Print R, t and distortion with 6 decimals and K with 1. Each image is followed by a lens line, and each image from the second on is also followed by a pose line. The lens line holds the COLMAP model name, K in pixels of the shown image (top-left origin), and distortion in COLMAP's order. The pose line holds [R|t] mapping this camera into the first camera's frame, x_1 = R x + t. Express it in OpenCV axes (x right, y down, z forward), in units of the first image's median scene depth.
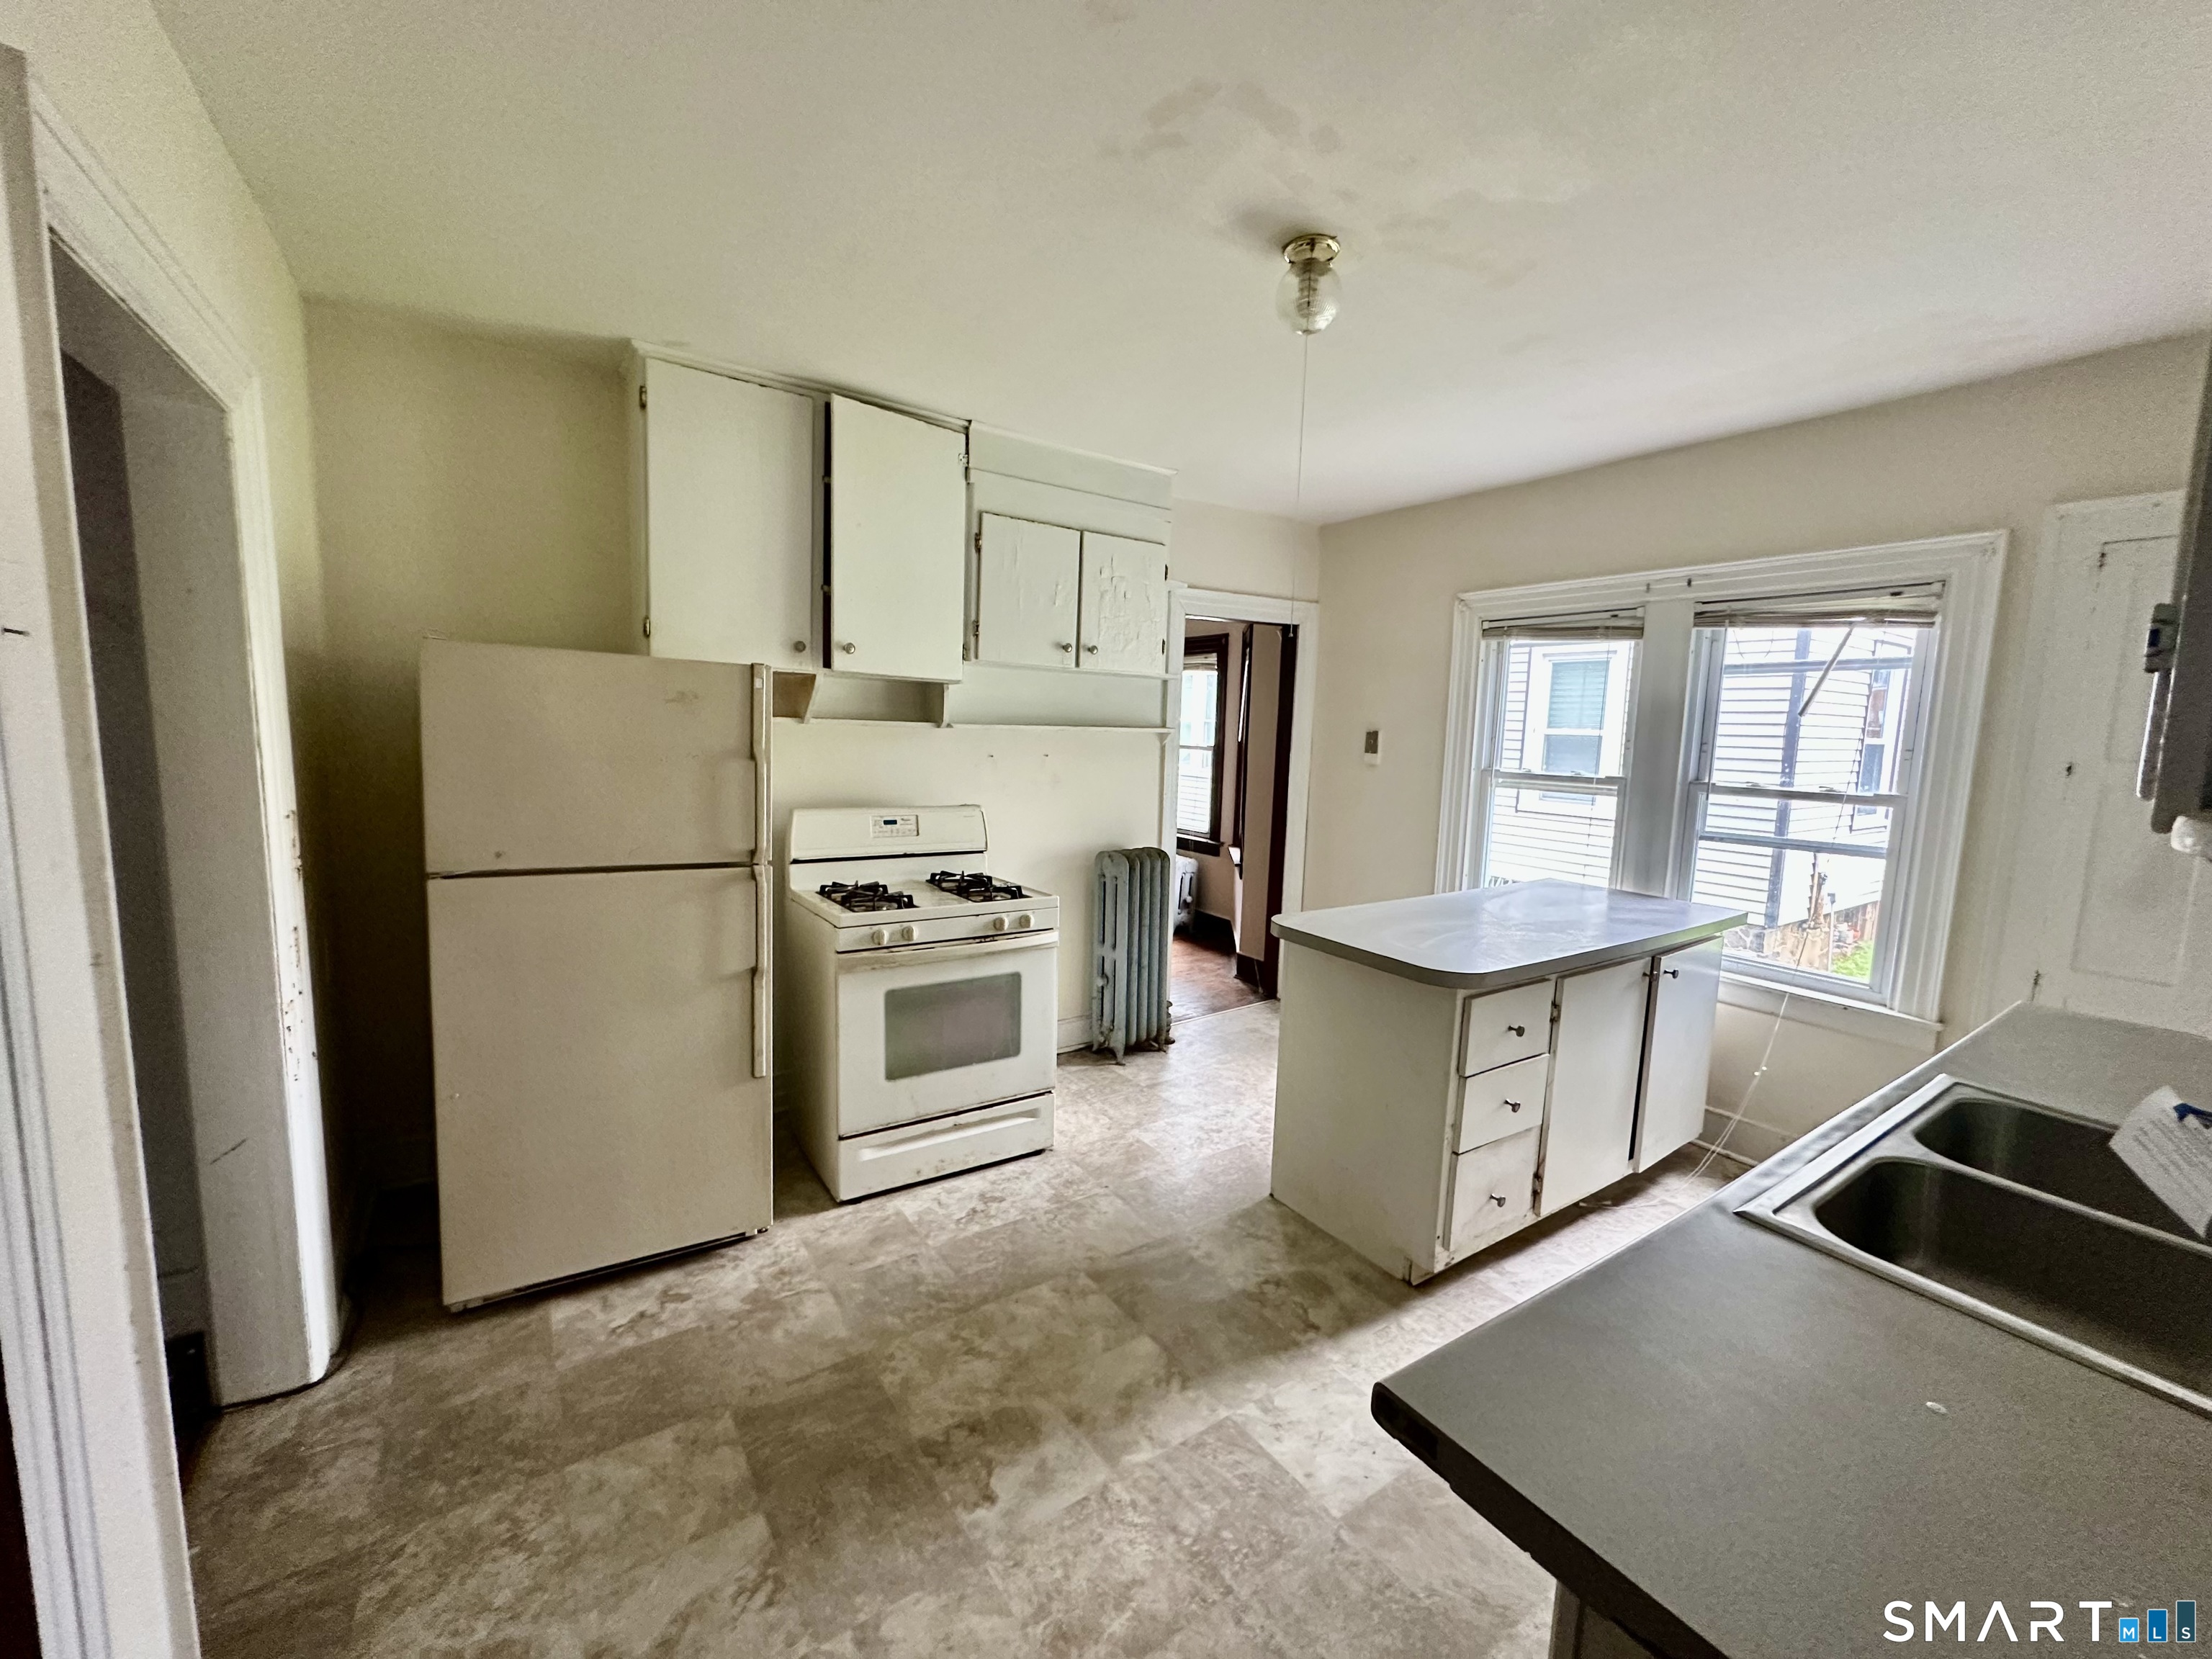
lens RADIAL K [[892.6, 0, 1114.2], [0, 892.6, 827.8], [0, 0, 1]] dist [0.001736, 0.000353]
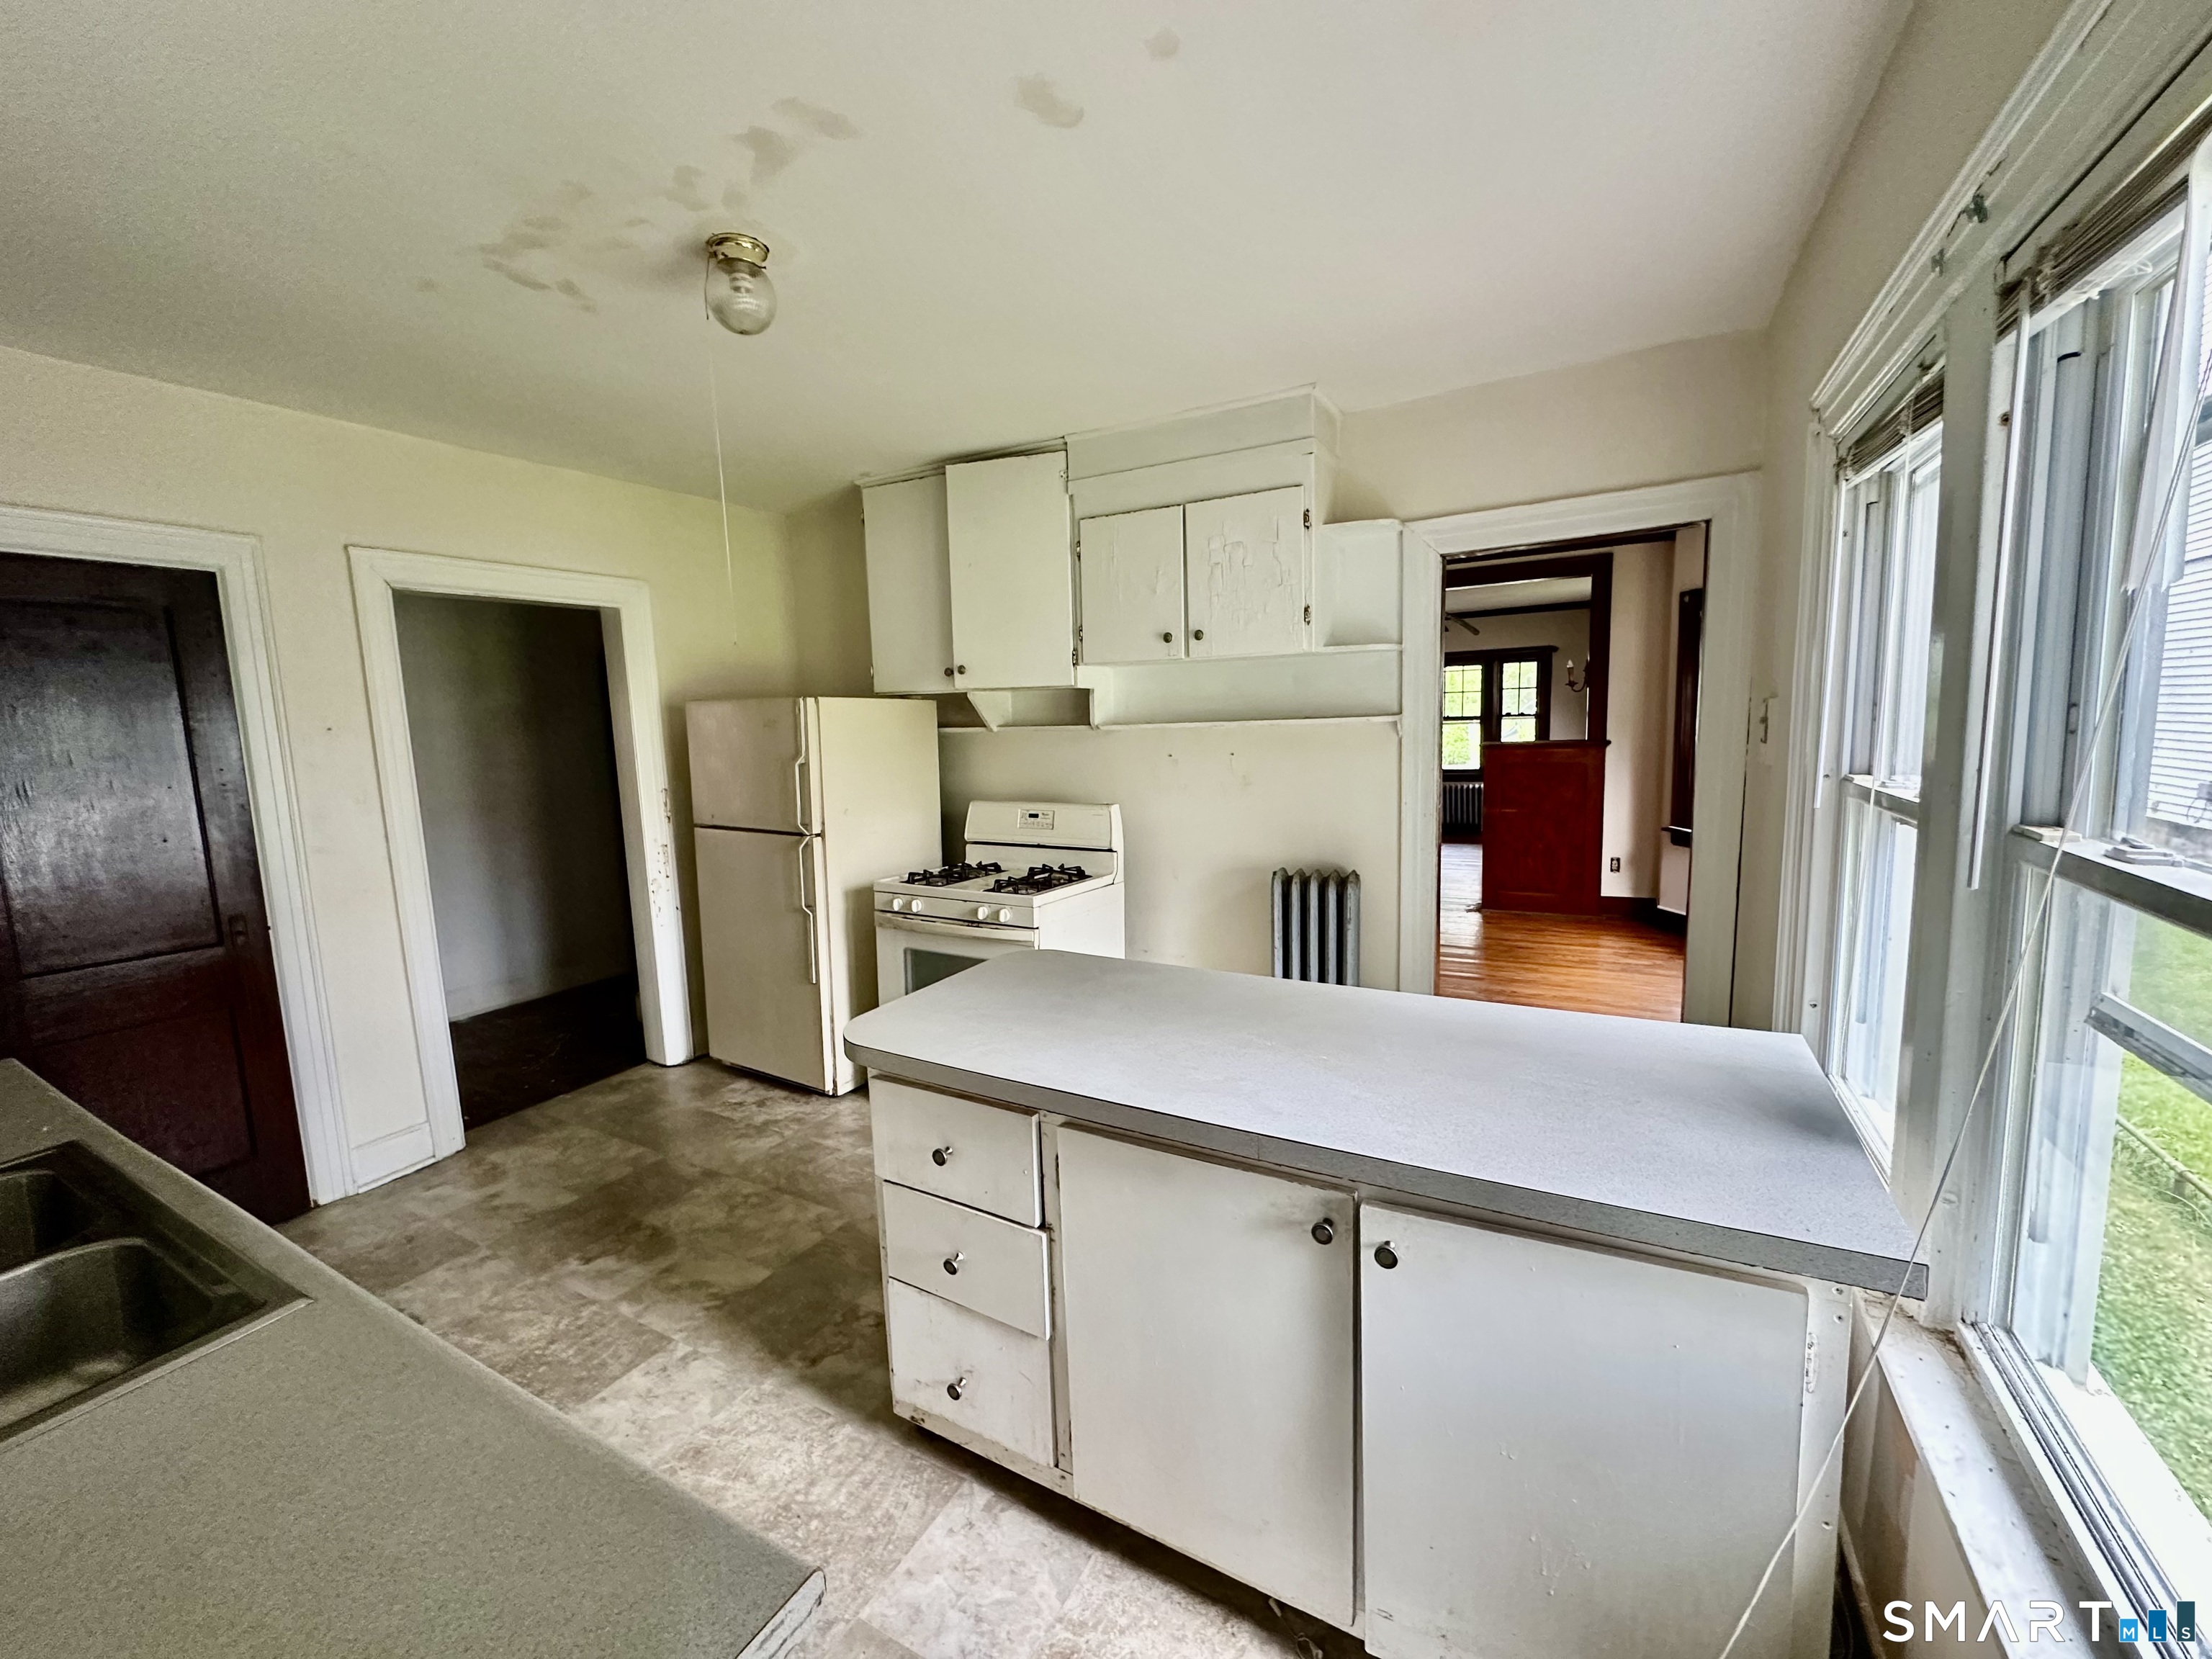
lens RADIAL K [[892.6, 0, 1094.0], [0, 892.6, 829.2], [0, 0, 1]] dist [0.001736, 0.000353]
pose [[0.432358, 0.067978, -0.899136, 1.163329], [-0.058921, 0.997153, 0.047056, -0.068196], [0.899775, 0.032633, 0.435132, 0.833833]]
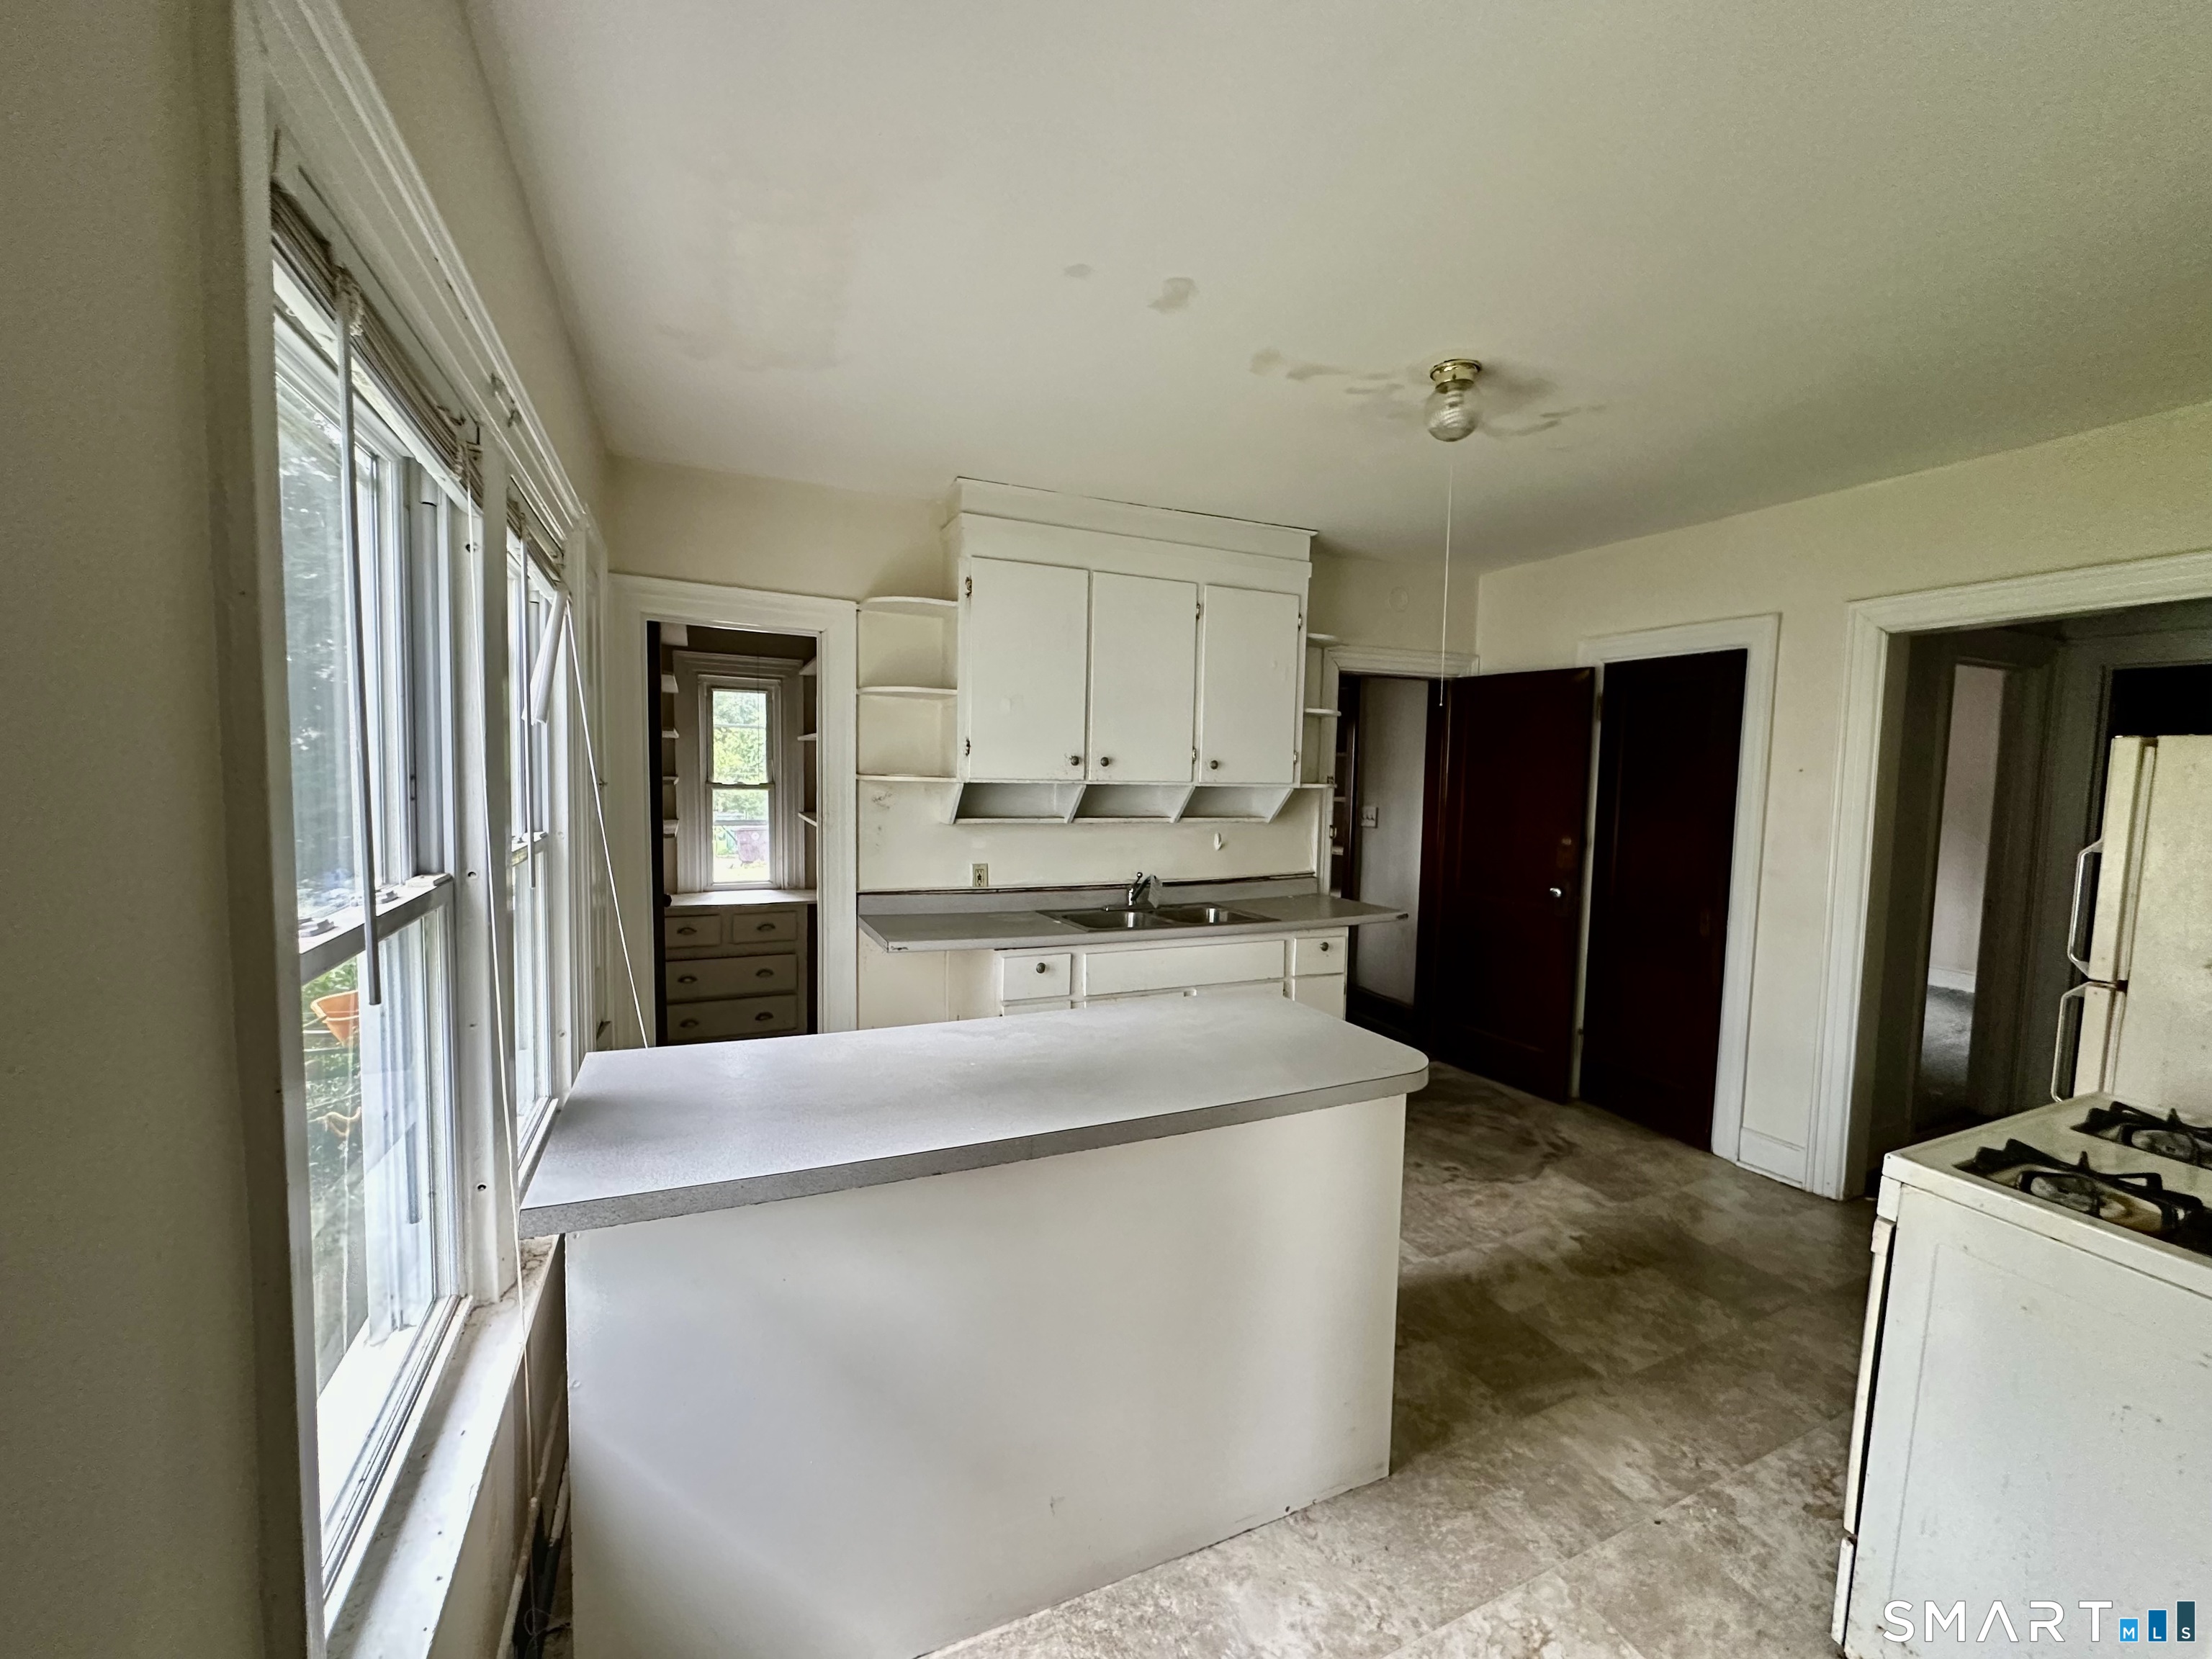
lens RADIAL K [[892.6, 0, 1111.5], [0, 892.6, 827.9], [0, 0, 1]] dist [0.001736, 0.000353]
pose [[-0.984339, -0.060329, 0.165642, 0.378452], [-0.028208, 0.981414, 0.189821, -0.239990], [-0.174015, 0.182176, -0.967745, 2.033813]]
